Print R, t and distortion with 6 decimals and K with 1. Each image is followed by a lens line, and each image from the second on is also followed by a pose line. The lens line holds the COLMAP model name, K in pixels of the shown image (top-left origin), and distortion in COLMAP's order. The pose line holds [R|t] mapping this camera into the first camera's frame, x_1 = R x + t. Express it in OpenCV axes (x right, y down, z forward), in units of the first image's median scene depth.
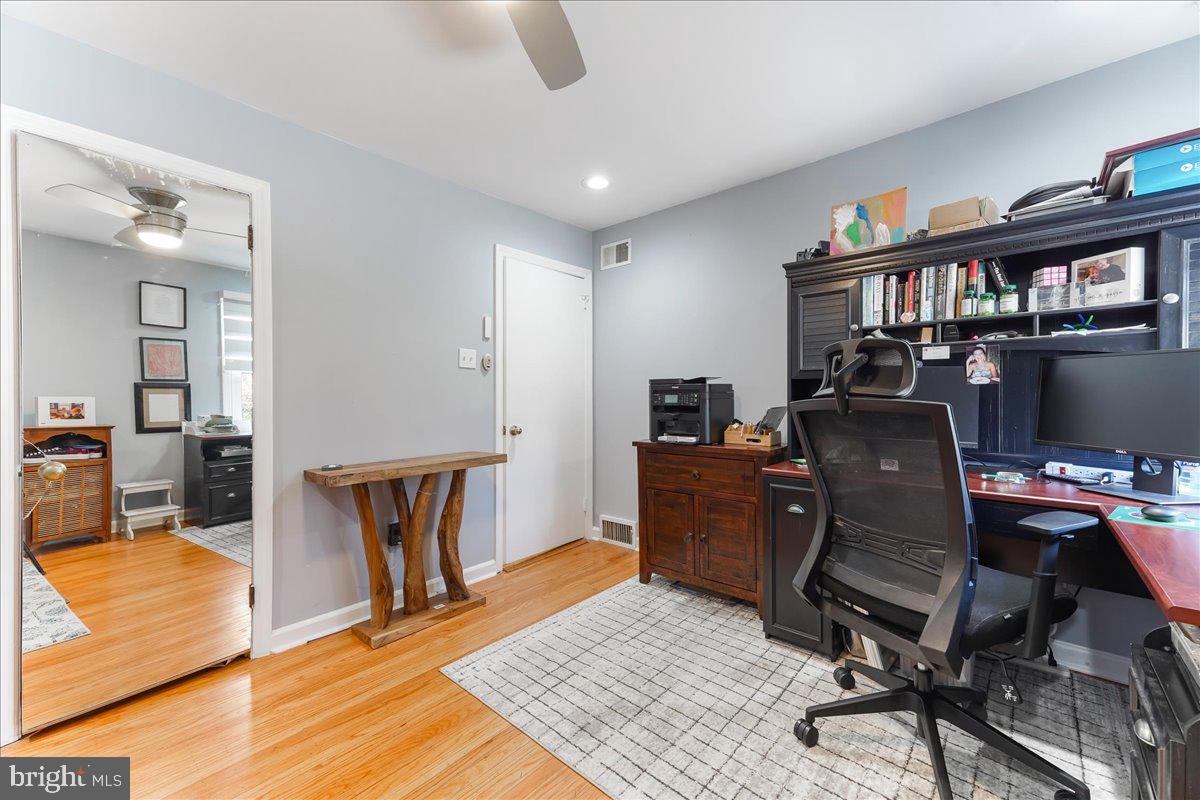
lens RADIAL K [[469.5, 0, 602.0], [0, 469.5, 396.9], [0, 0, 1]] dist [0.001219, 0.000141]
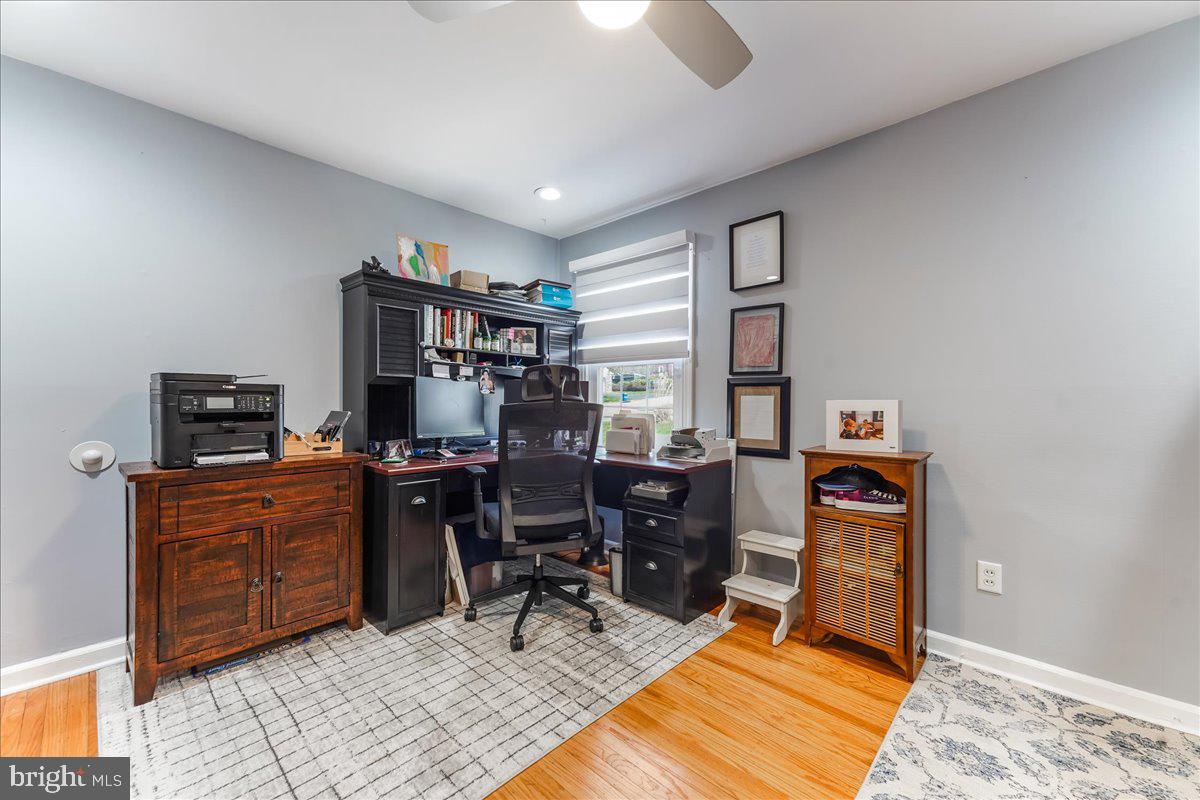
lens RADIAL K [[469.5, 0, 602.1], [0, 469.5, 404.5], [0, 0, 1]] dist [0.001219, 0.000141]
pose [[0.027119, -0.002603, 0.999629, -0.694136], [-0.005709, 0.999980, 0.002759, 0.002164], [-0.999616, -0.005782, 0.027104, 0.523288]]
